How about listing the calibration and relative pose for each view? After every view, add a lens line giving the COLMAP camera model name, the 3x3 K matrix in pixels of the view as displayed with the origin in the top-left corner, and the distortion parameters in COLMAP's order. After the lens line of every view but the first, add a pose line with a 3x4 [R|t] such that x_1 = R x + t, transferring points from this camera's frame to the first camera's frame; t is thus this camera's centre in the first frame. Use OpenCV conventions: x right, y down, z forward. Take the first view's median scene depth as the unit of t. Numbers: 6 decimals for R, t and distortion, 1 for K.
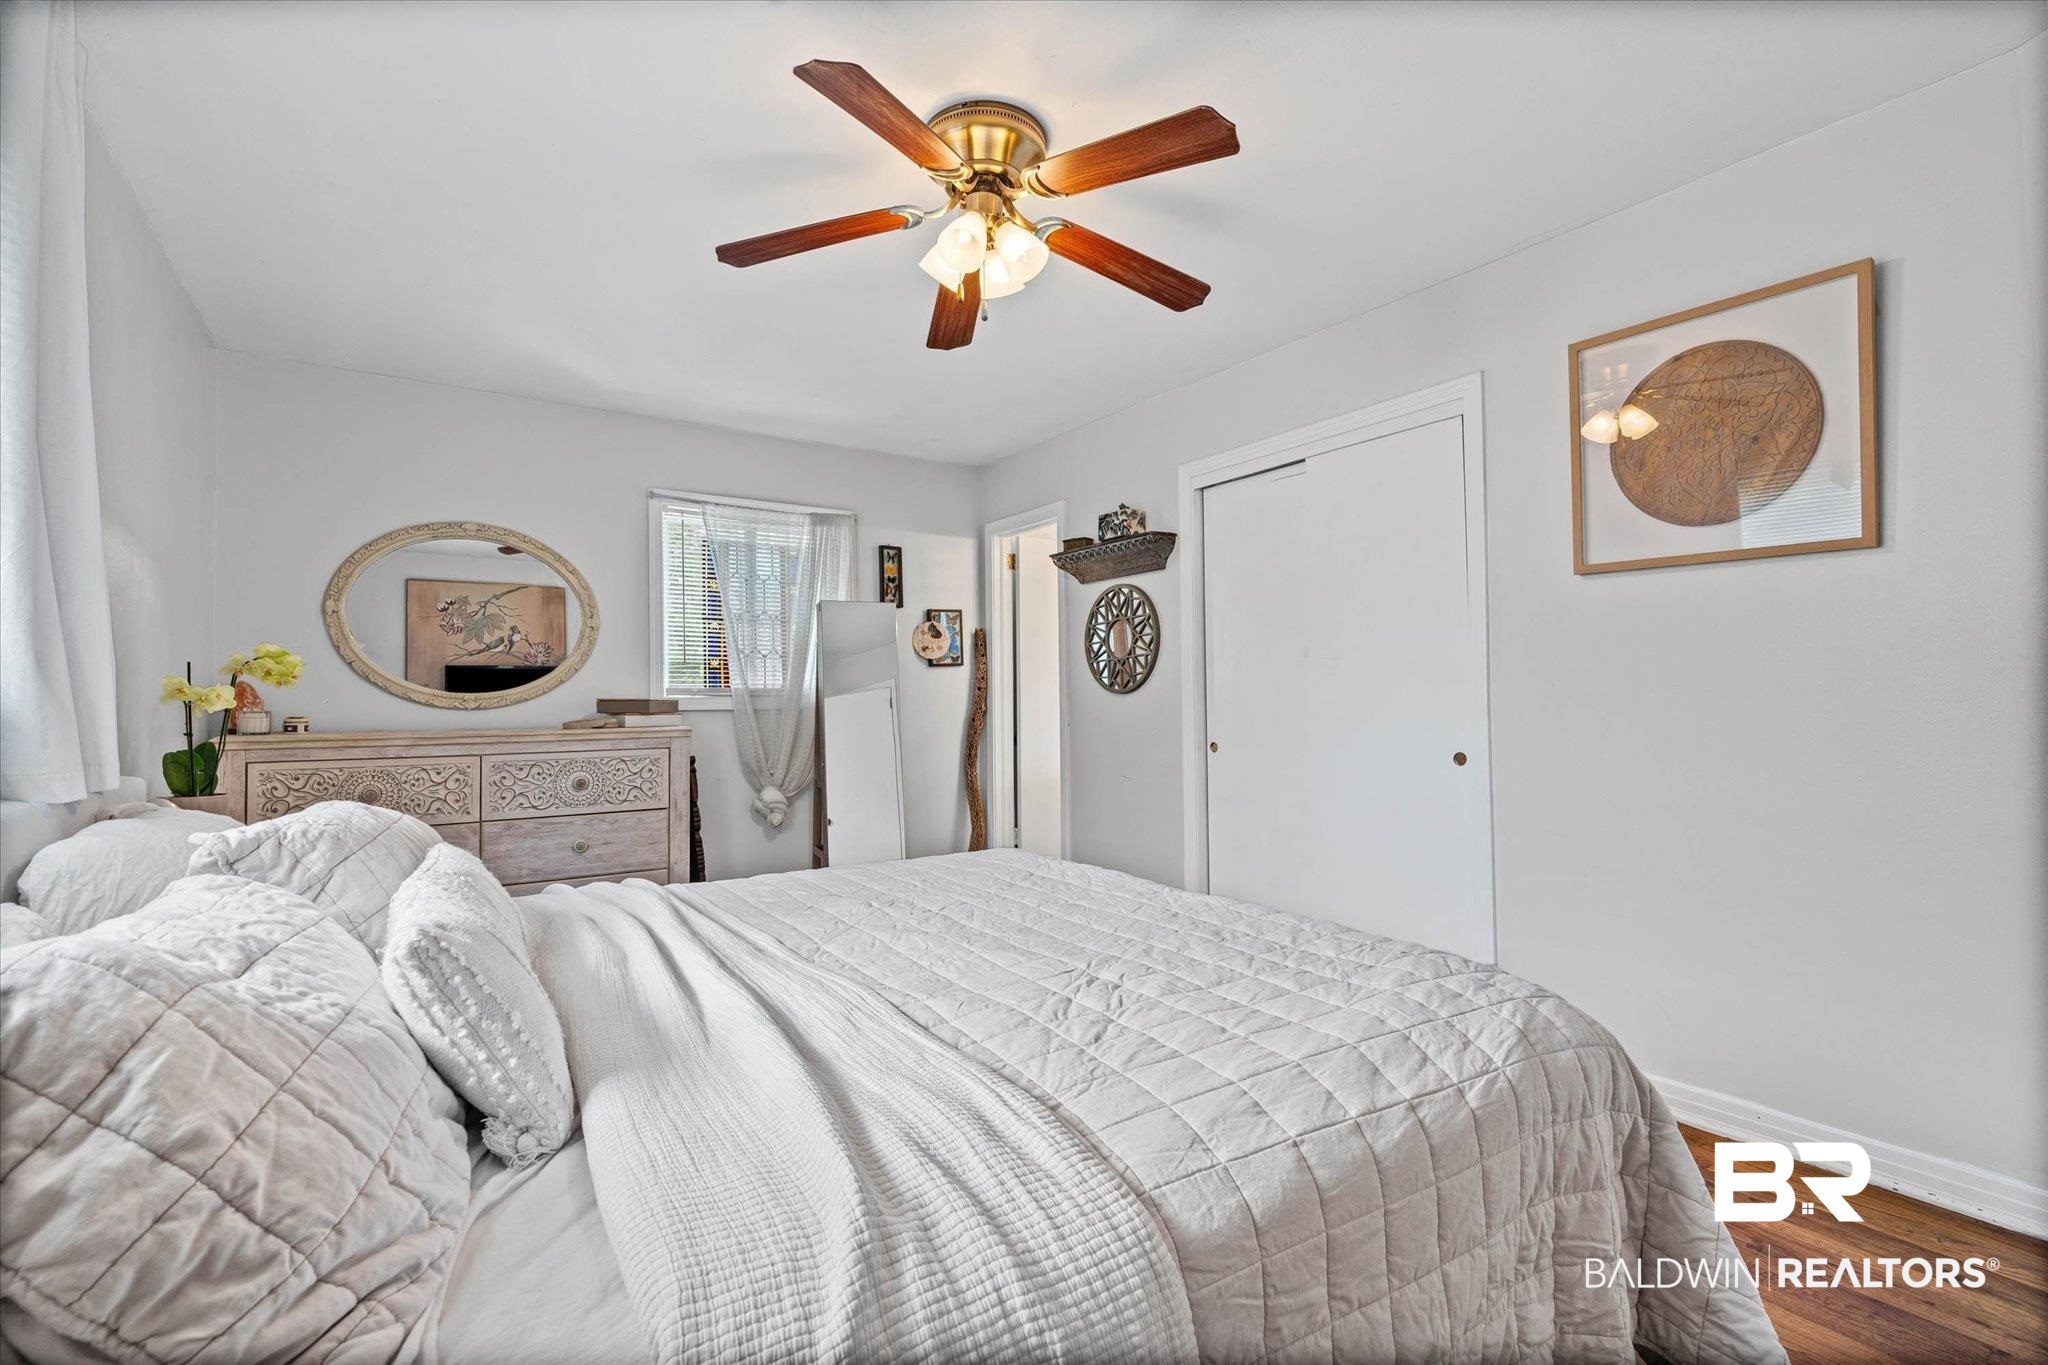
lens RADIAL K [[924.5, 0, 1008.6], [0, 924.5, 689.7], [0, 0, 1]] dist [-0.001009, 0.000101]
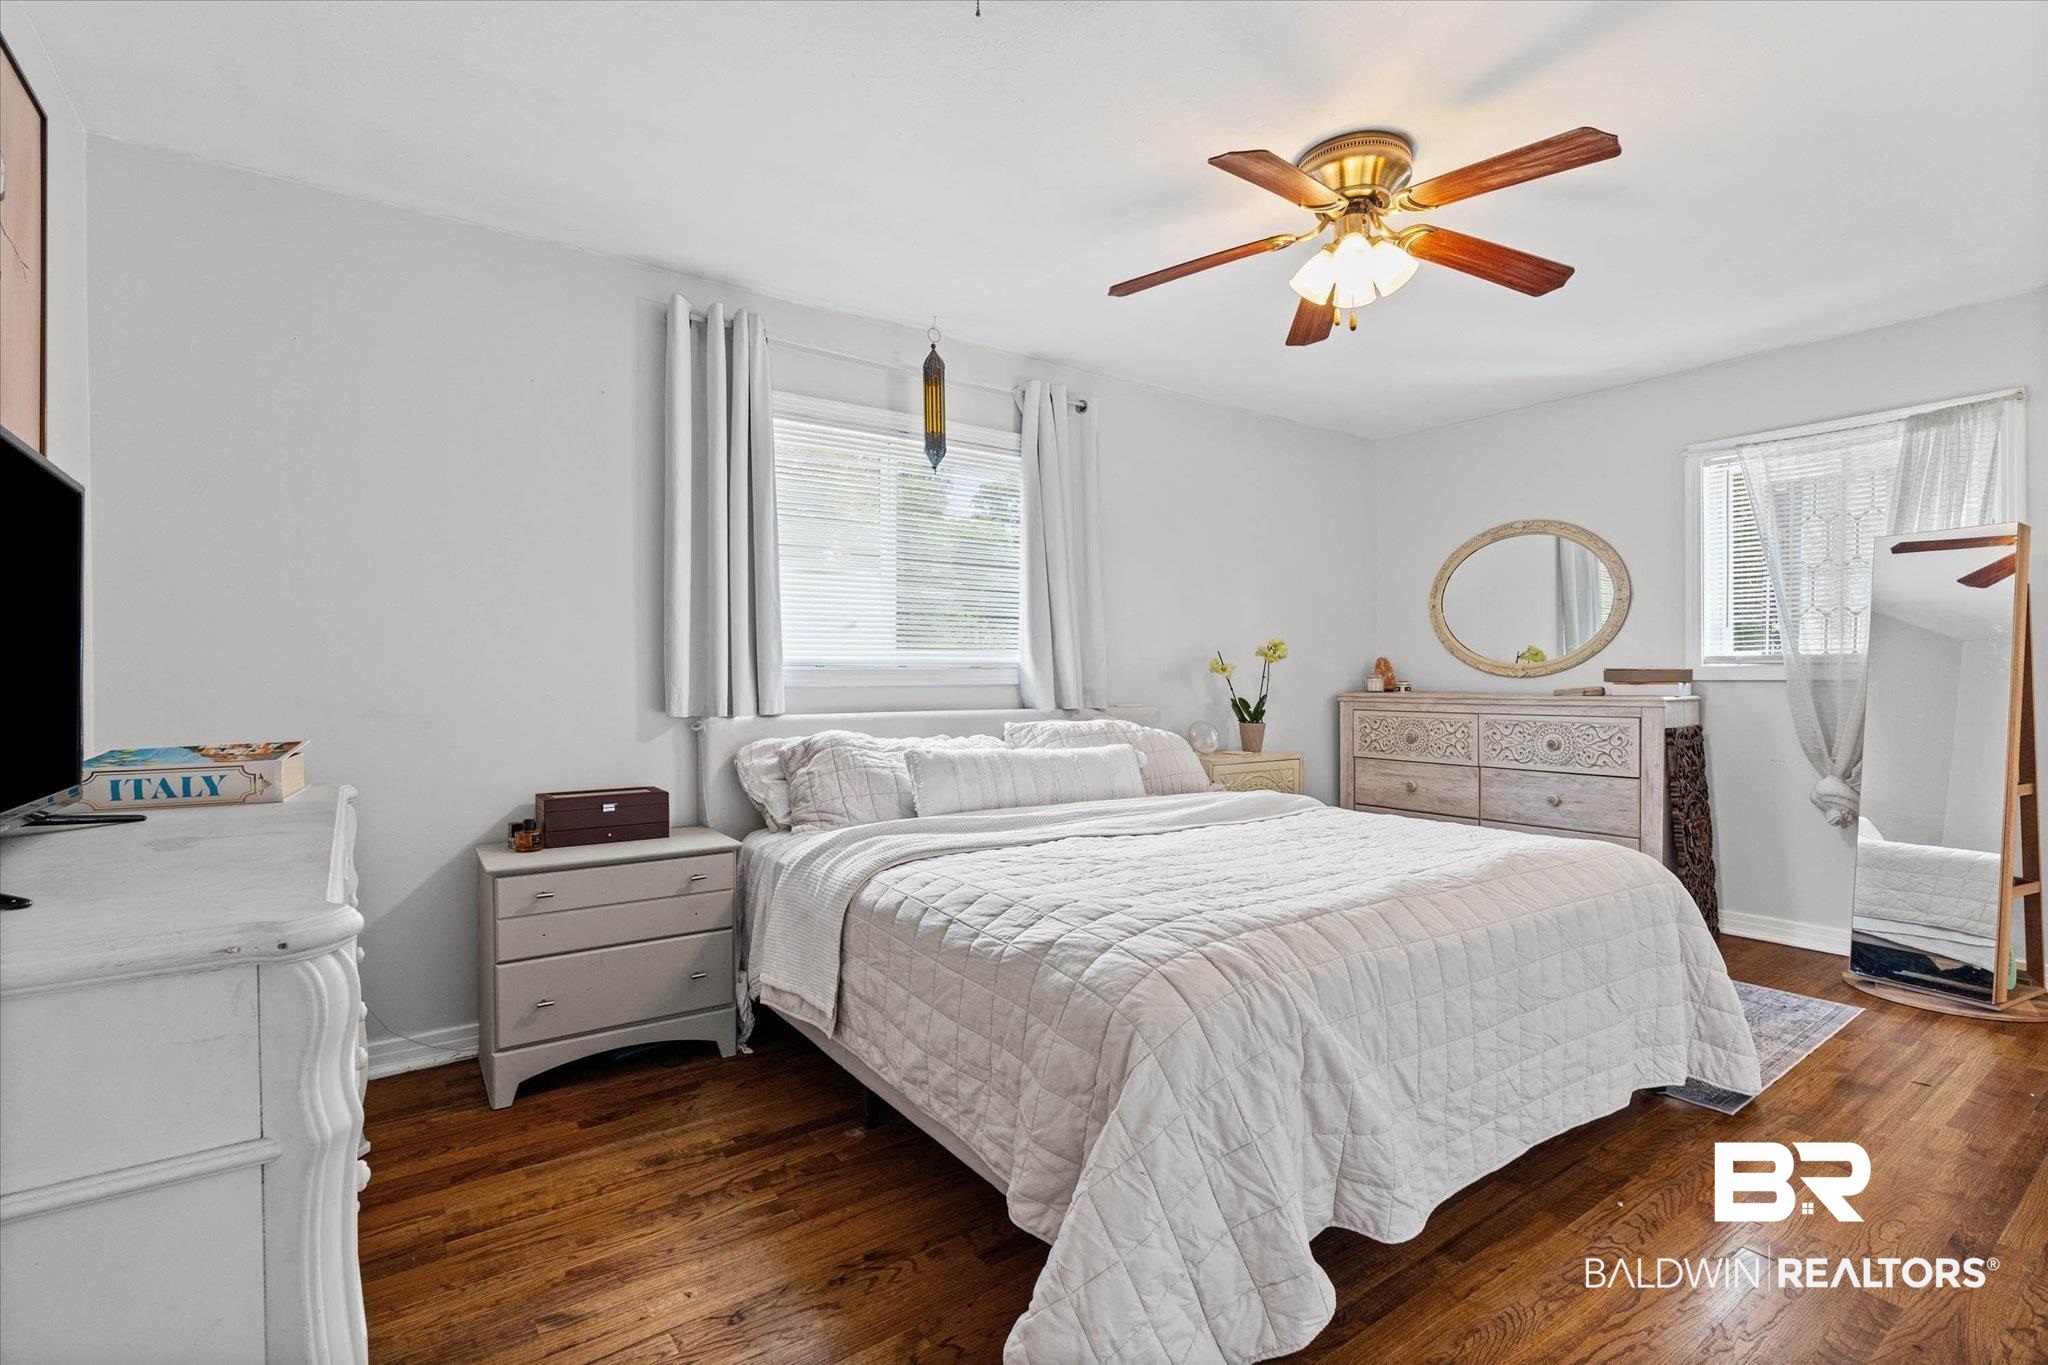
lens RADIAL K [[927.8, 0, 1020.8], [0, 927.8, 683.4], [0, 0, 1]] dist [-0.000650, 0.000183]
pose [[0.024691, 0.016359, -0.999561, 0.658291], [0.018544, 0.999687, 0.016819, -0.003049], [0.999523, -0.018951, 0.024380, 0.338118]]
